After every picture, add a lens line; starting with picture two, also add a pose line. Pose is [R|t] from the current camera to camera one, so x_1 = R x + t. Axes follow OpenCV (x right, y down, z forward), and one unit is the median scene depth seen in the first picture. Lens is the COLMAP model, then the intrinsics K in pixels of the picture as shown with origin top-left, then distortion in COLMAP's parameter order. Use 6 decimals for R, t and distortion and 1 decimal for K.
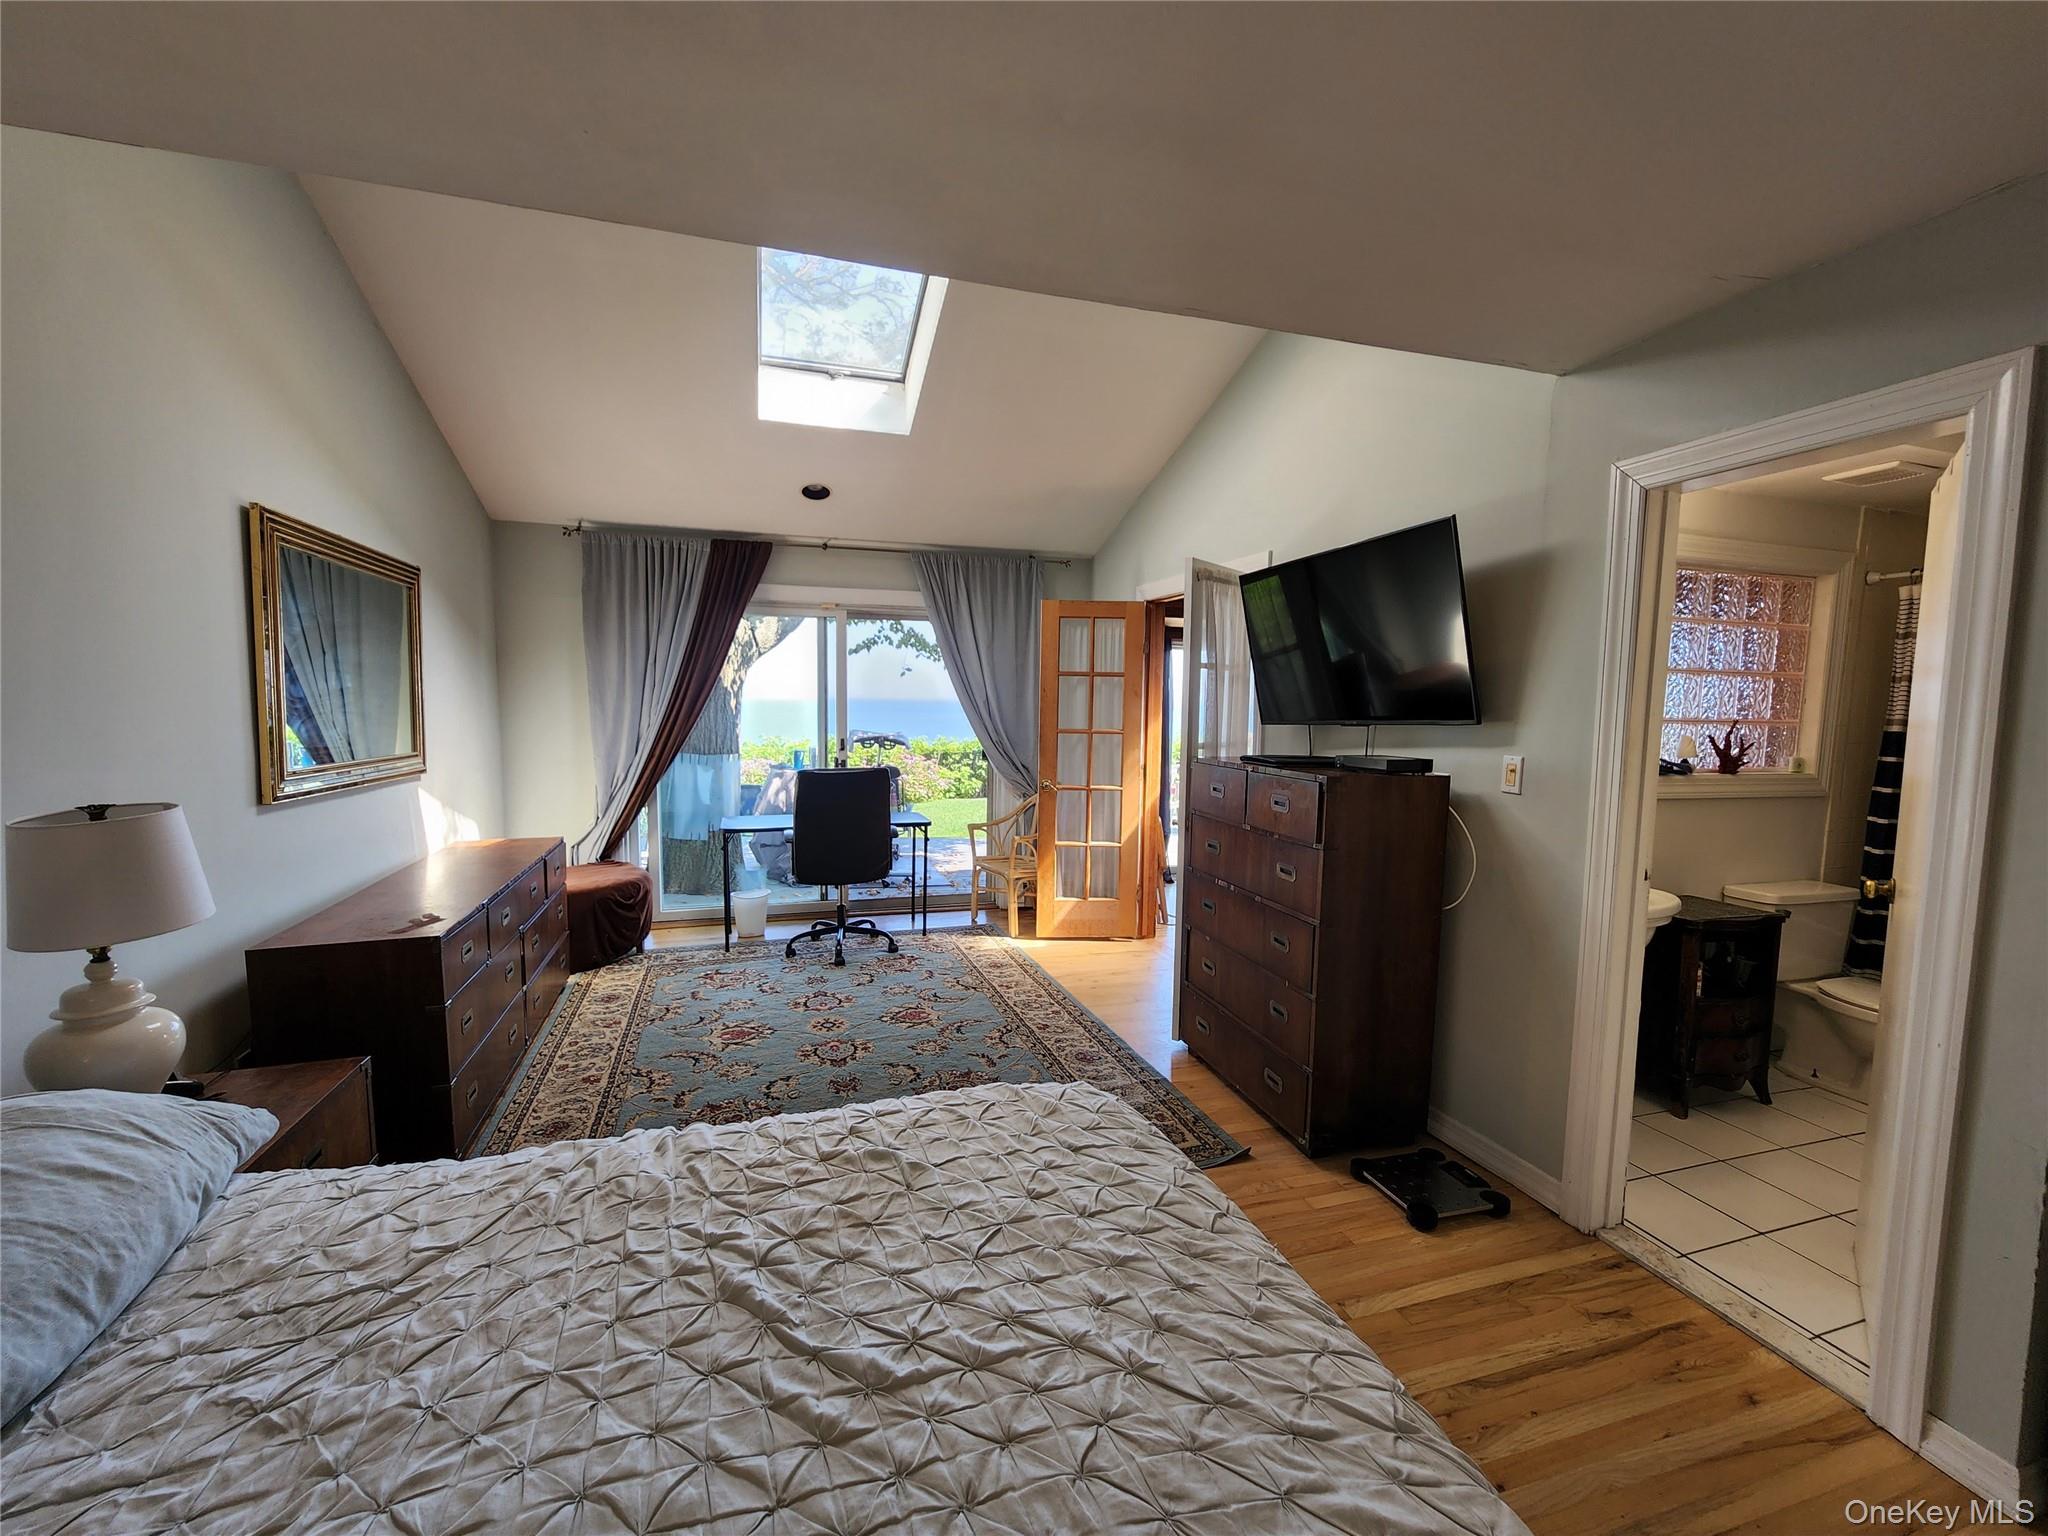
lens RADIAL K [[850.8, 0, 1025.9], [0, 850.8, 764.4], [0, 0, 1]] dist [-0.006182, 0.002786]
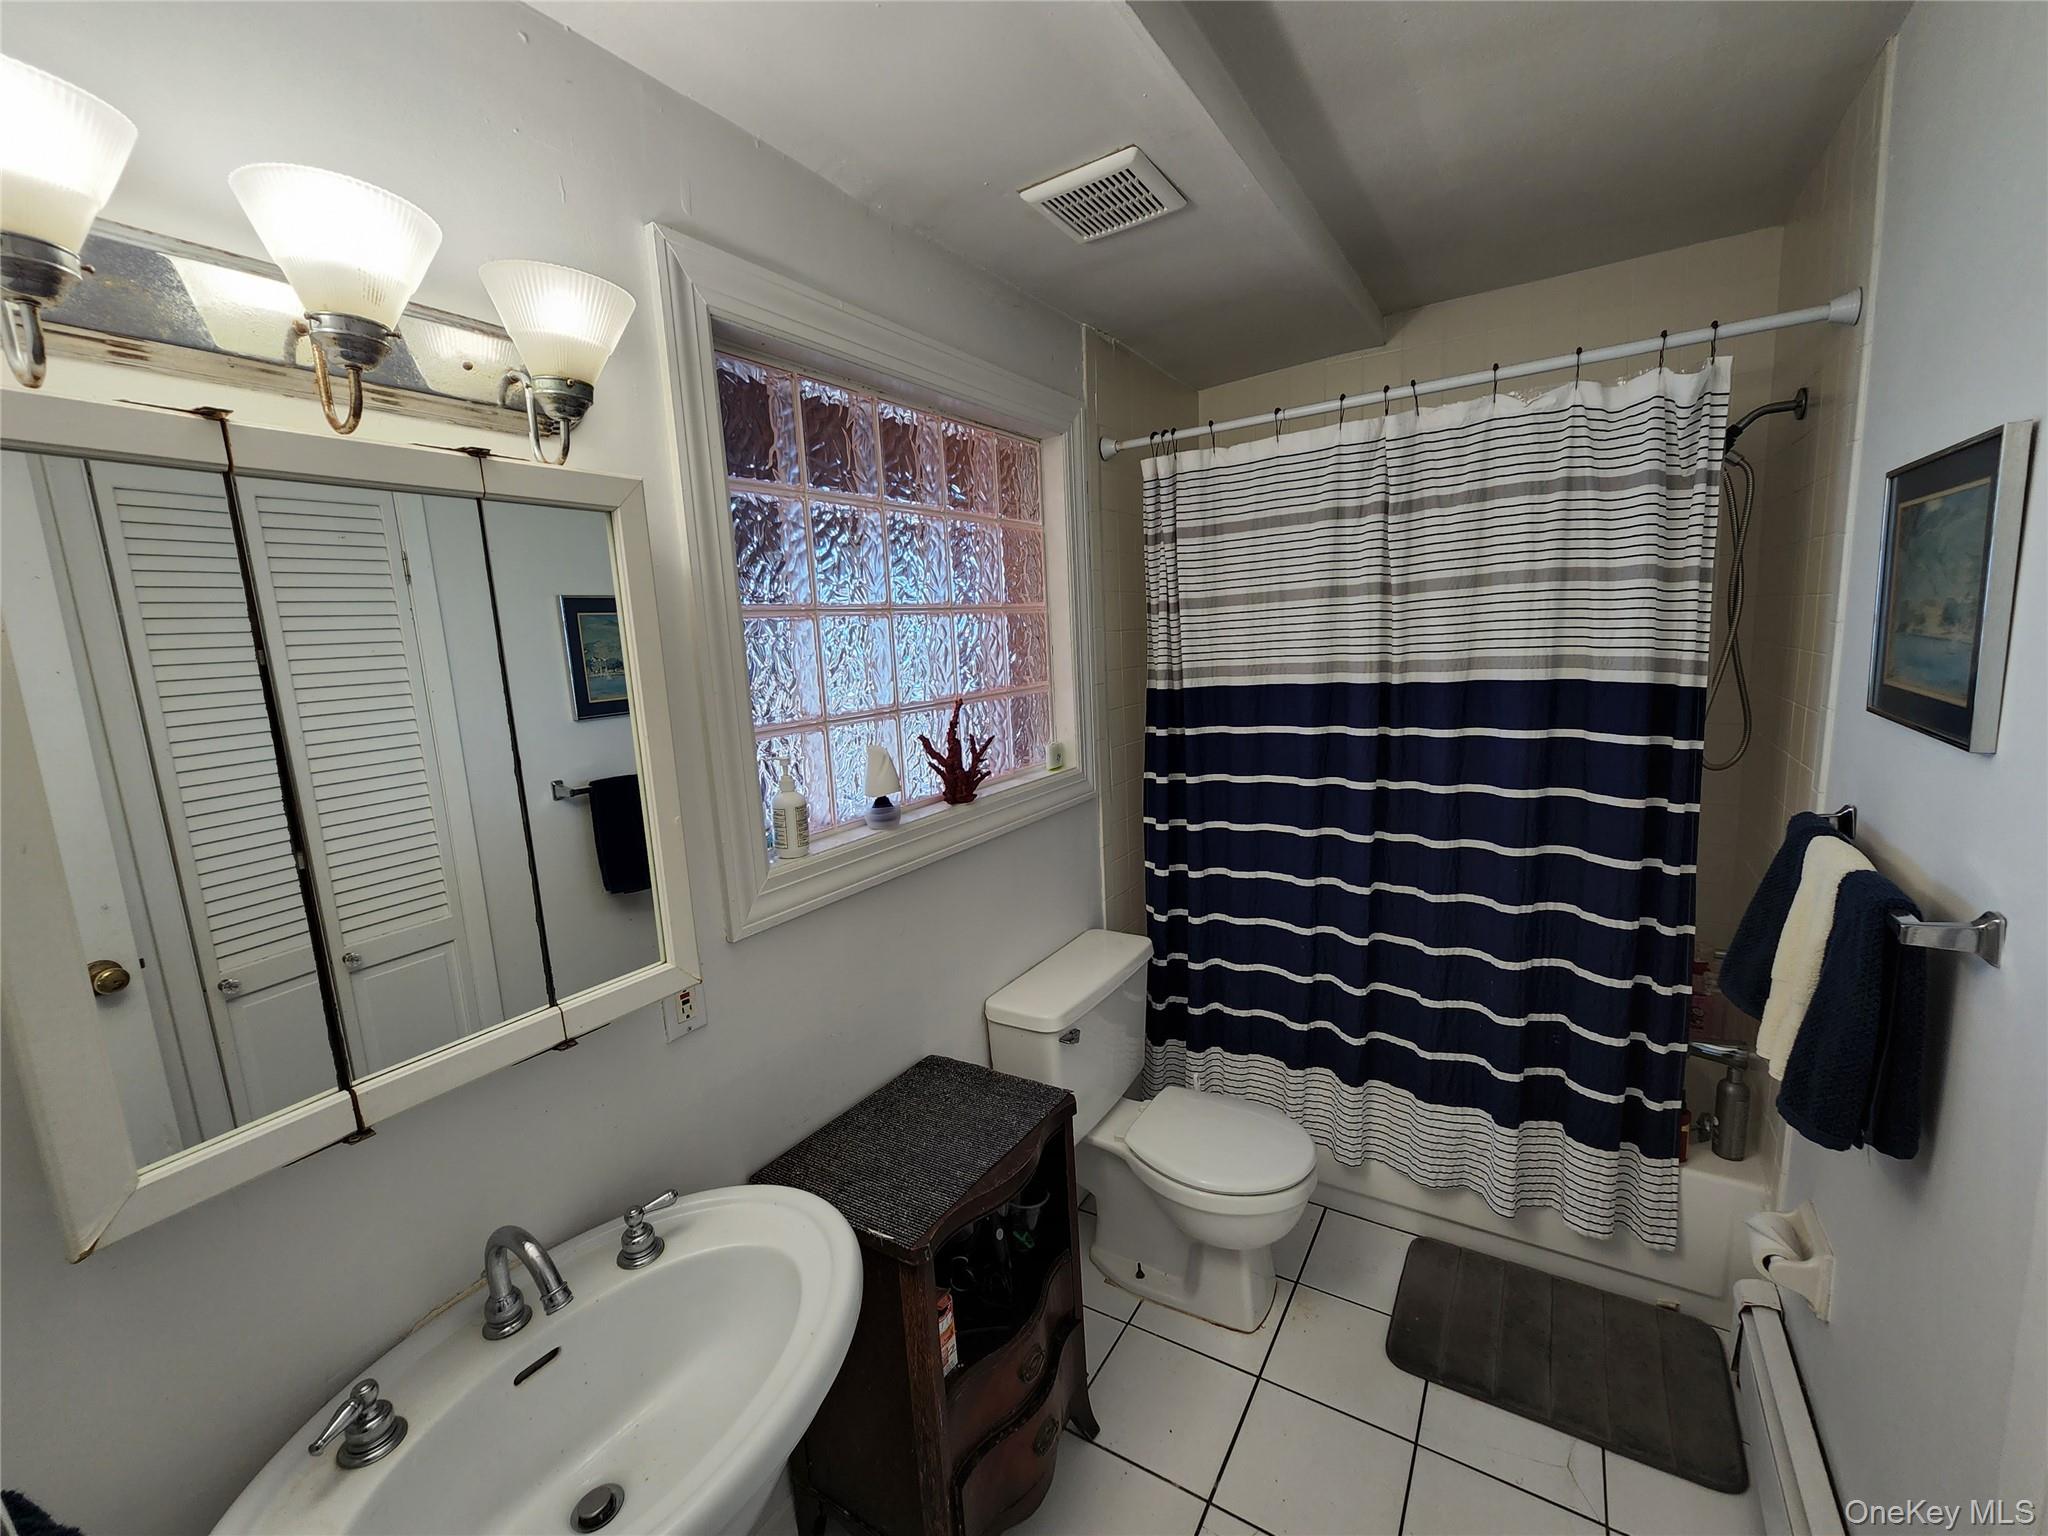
lens RADIAL K [[850.8, 0, 1018.0], [0, 850.8, 768.4], [0, 0, 1]] dist [-0.006182, 0.002786]
pose [[0.763179, -0.162404, 0.625446, 0.525646], [0.126419, 0.986724, 0.101955, -0.058781], [-0.633701, 0.001258, 0.773577, 0.566453]]
